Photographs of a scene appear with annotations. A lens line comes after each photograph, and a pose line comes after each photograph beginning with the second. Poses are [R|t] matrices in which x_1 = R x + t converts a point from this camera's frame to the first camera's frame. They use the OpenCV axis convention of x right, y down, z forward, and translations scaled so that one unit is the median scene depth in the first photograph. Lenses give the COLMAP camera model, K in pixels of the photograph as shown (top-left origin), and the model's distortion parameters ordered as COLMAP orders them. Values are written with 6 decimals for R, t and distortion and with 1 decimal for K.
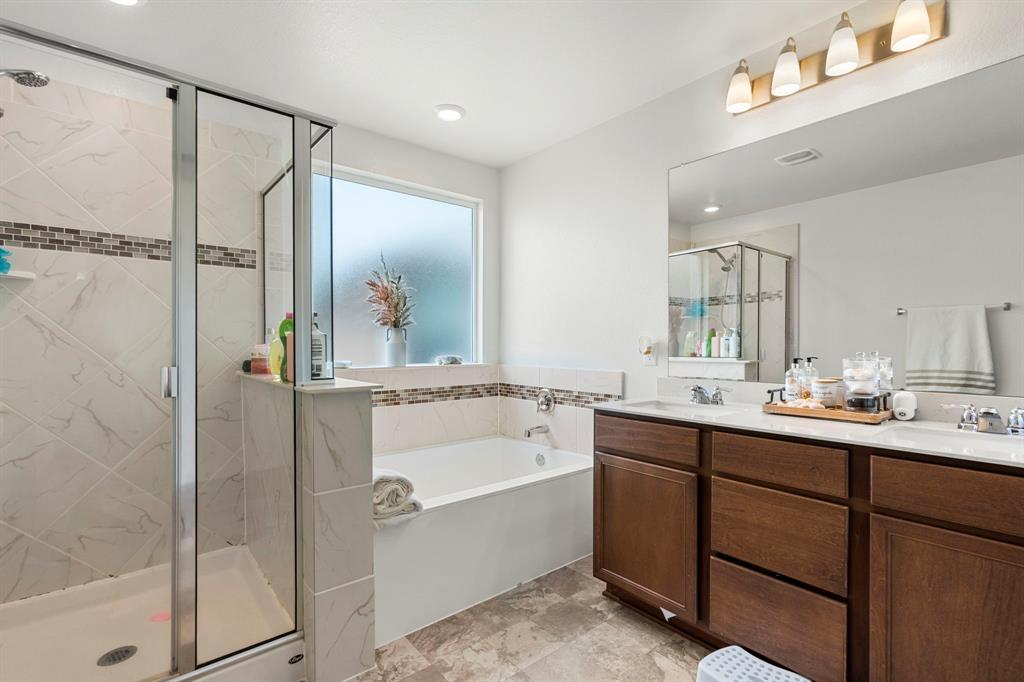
lens RADIAL K [[468.3, 0, 512.9], [0, 468.3, 345.2], [0, 0, 1]] dist [0.000898, 0.000303]
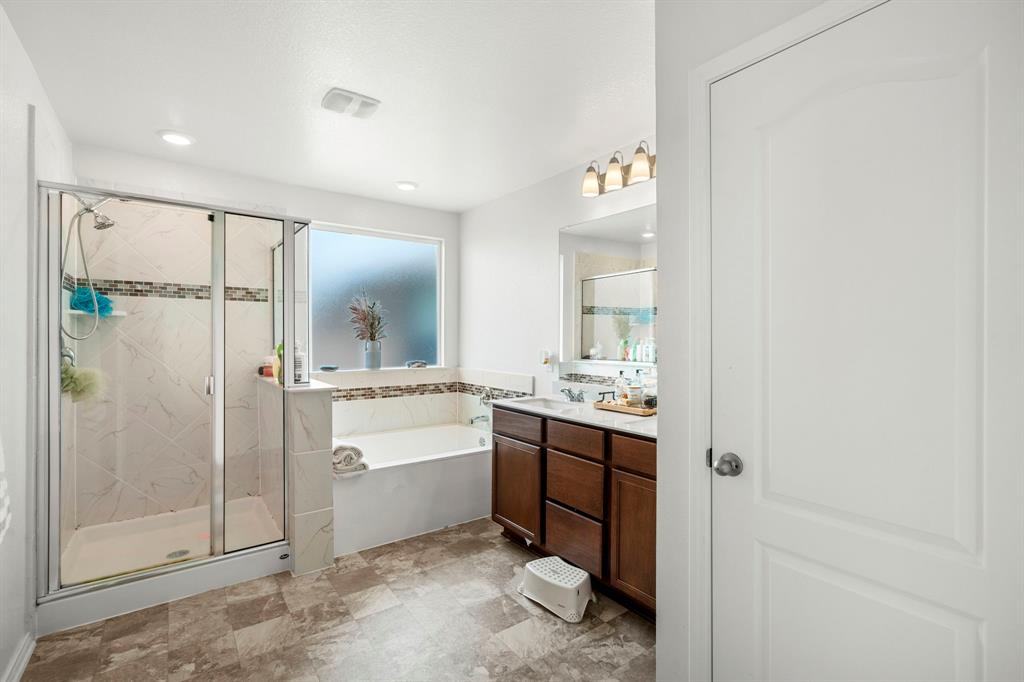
lens RADIAL K [[468.3, 0, 511.0], [0, 468.3, 338.0], [0, 0, 1]] dist [0.000898, 0.000303]
pose [[0.998202, 0.003340, -0.059852, 0.345984], [-0.003203, 0.999992, 0.002386, -0.076148], [0.059860, -0.002190, 0.998204, -0.473483]]
